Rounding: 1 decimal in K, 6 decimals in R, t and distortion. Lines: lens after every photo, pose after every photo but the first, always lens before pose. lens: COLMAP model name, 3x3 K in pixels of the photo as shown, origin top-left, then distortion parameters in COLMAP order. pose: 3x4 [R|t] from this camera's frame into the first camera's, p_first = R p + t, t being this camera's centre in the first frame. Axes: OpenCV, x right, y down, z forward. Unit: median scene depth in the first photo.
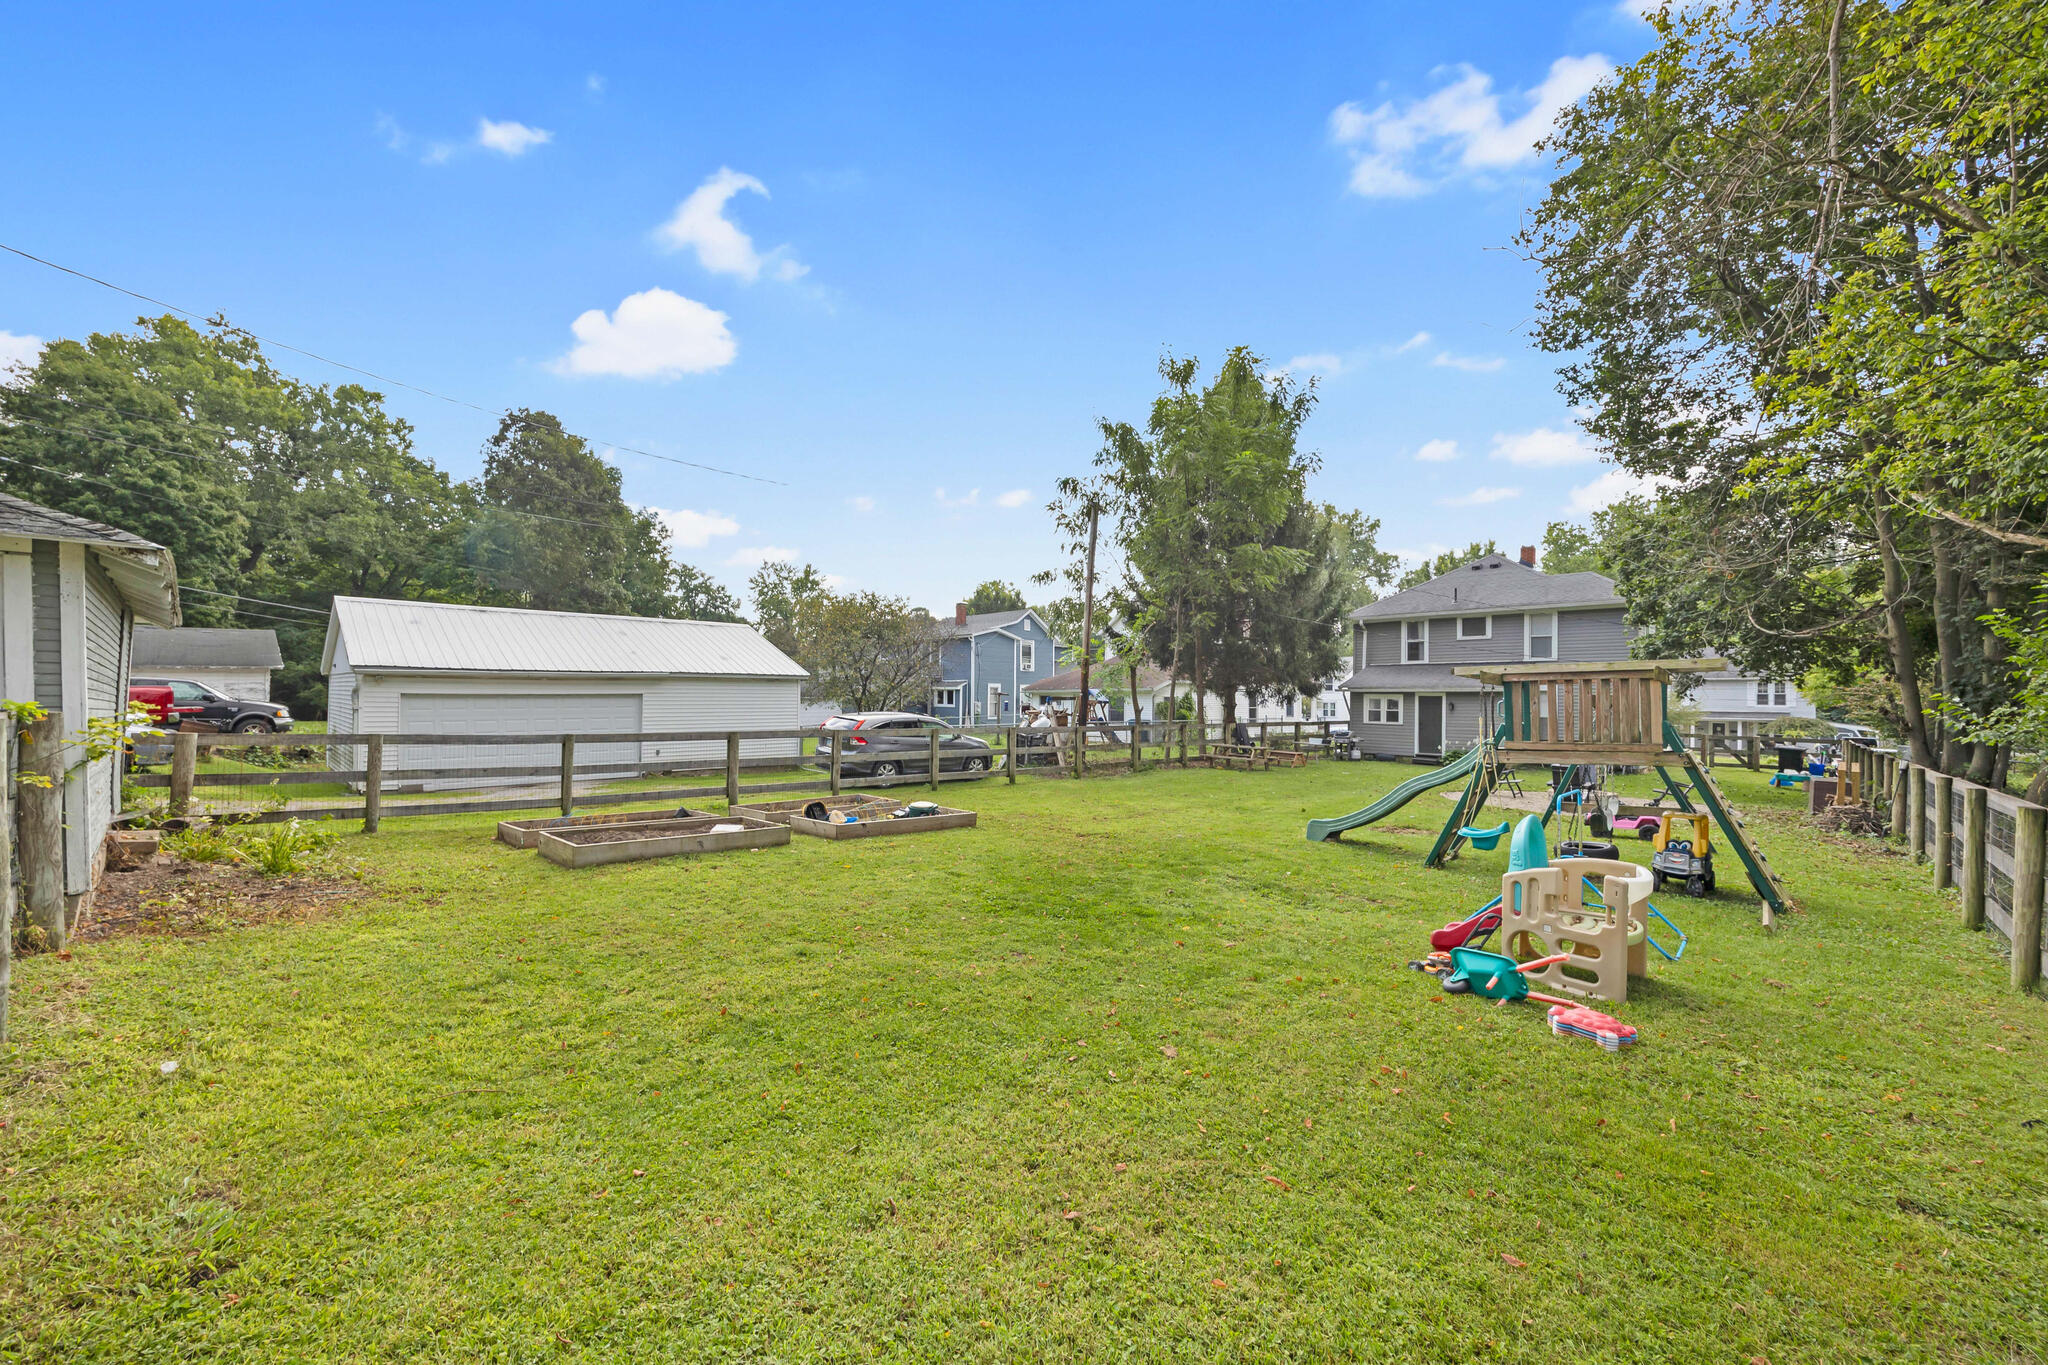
lens RADIAL K [[797.1, 0, 1014.4], [0, 797.1, 678.1], [0, 0, 1]] dist [0.000563, 0.000069]
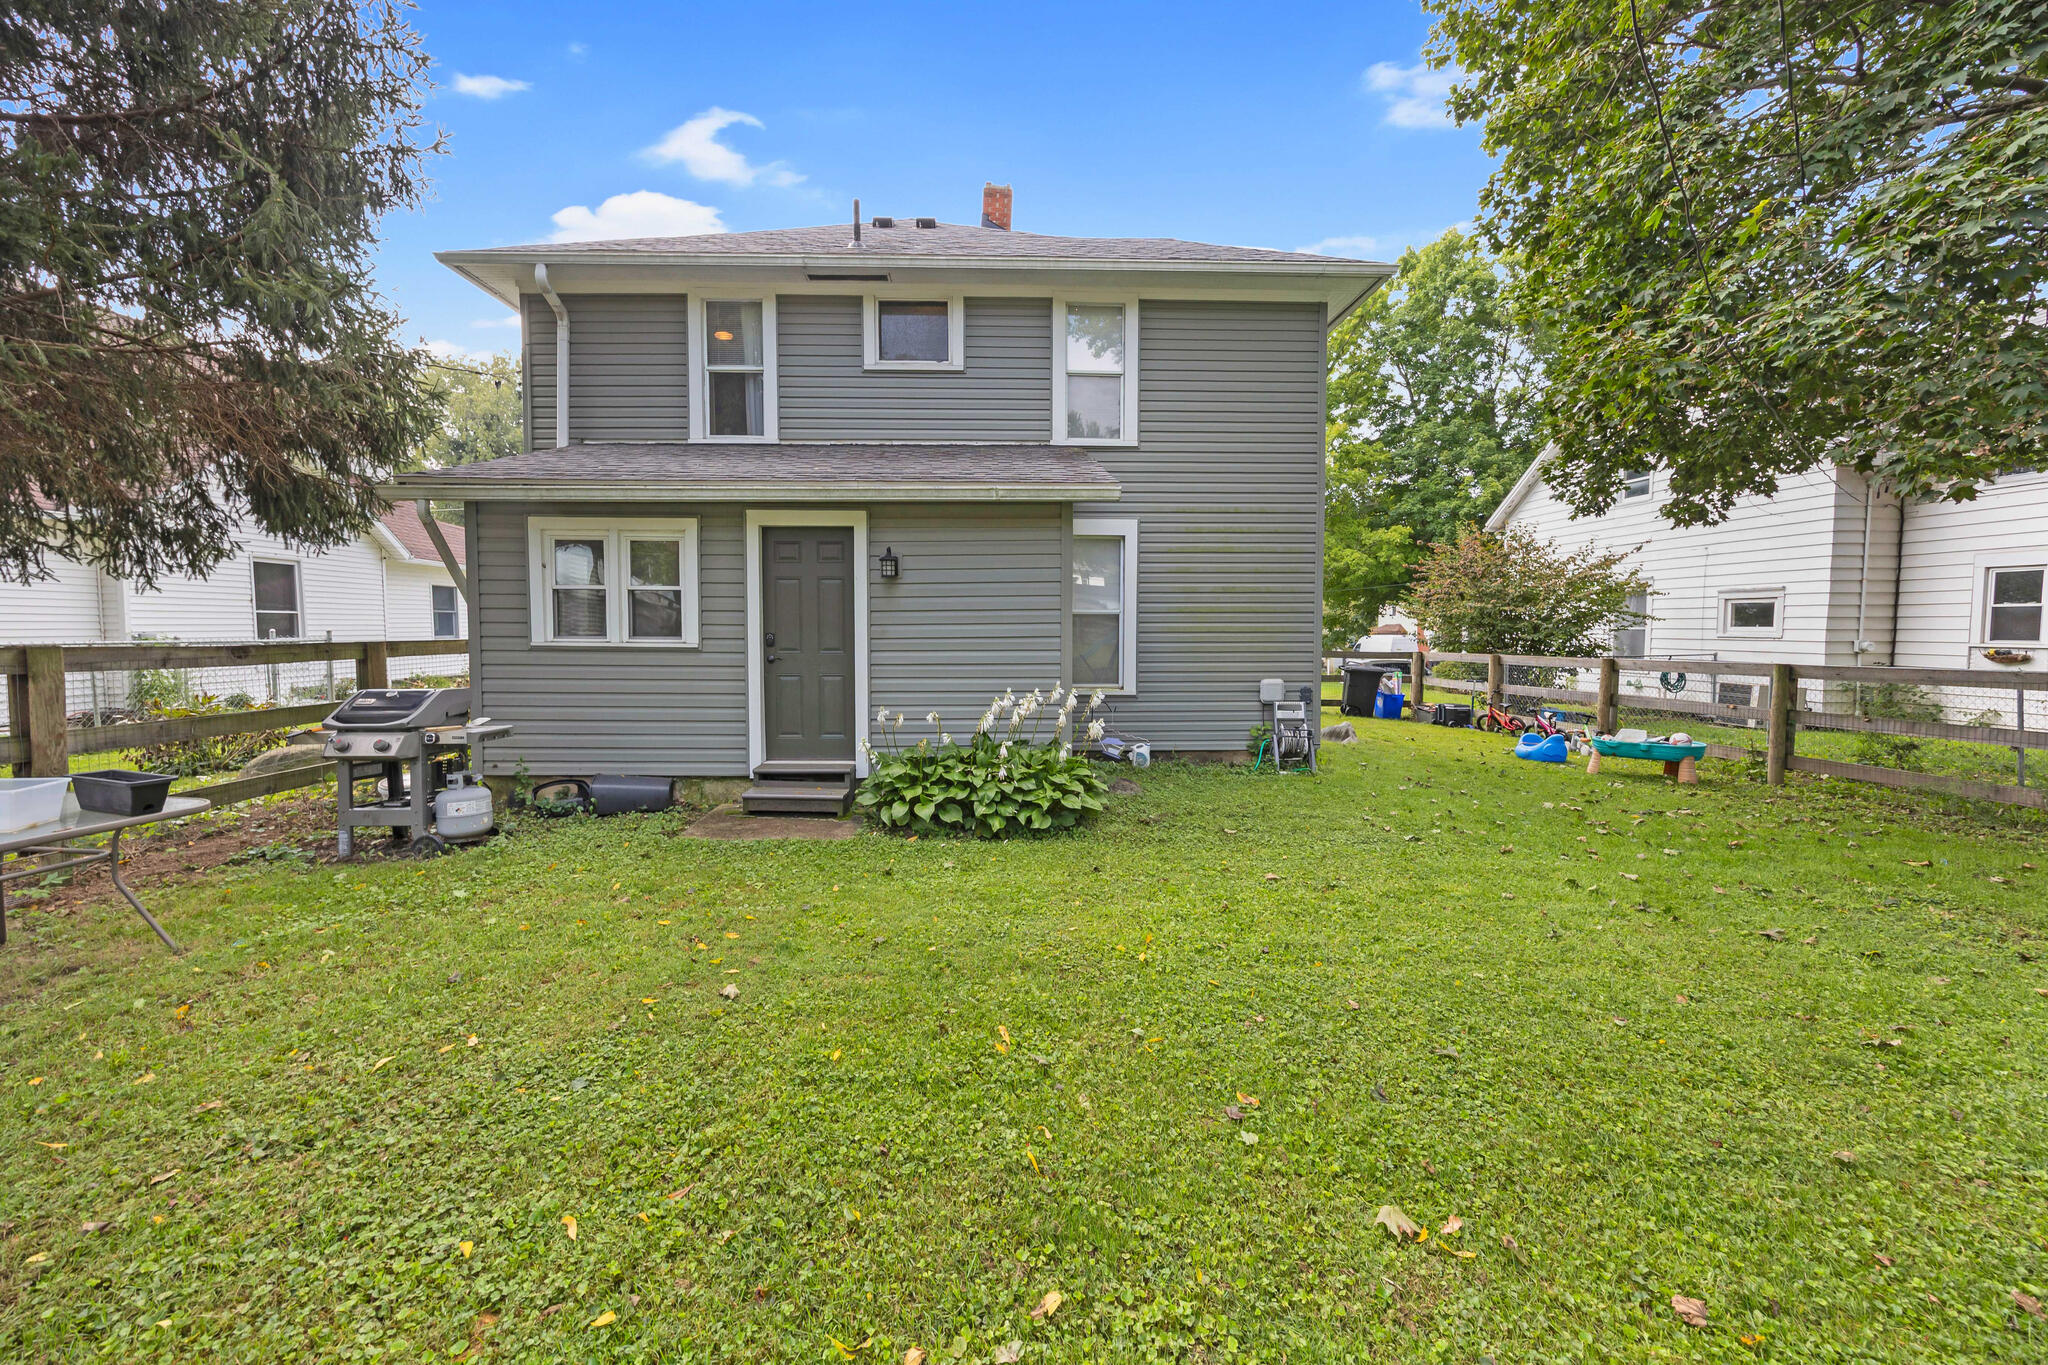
lens RADIAL K [[797.1, 0, 1014.4], [0, 797.1, 678.1], [0, 0, 1]] dist [0.000563, 0.000069]
pose [[0.676304, -0.051152, 0.734845, 0.366916], [-0.007223, 0.997078, 0.076053, 0.047546], [-0.736588, -0.056742, 0.673958, 0.752223]]
